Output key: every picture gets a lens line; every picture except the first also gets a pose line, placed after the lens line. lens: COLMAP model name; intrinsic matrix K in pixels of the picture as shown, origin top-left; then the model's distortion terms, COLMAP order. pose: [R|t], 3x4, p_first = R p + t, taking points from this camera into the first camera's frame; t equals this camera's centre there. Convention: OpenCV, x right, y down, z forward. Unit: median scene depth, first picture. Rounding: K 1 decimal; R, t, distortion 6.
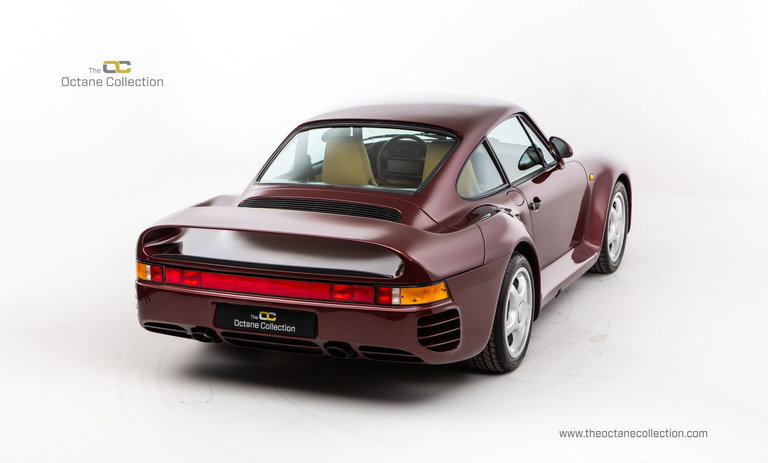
lens RADIAL K [[1399.6, 0, 385.1], [0, 1399.6, 234.9], [0, 0, 1]] dist [0.406824, 0.000000]
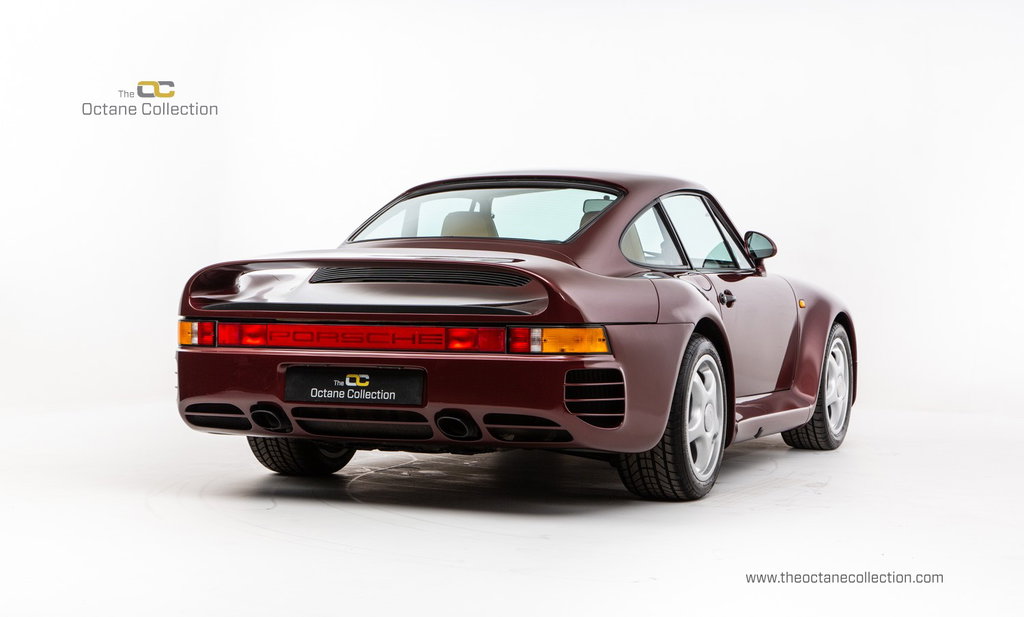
lens RADIAL K [[1866.1, 0, 509.2], [0, 1866.1, 308.3], [0, 0, 1]] dist [0.406824, 0.000000]
pose [[0.999808, 0.018897, -0.005162, -0.001455], [-0.019541, 0.980547, -0.195308, 0.202316], [0.001371, 0.195372, 0.980728, 0.049760]]
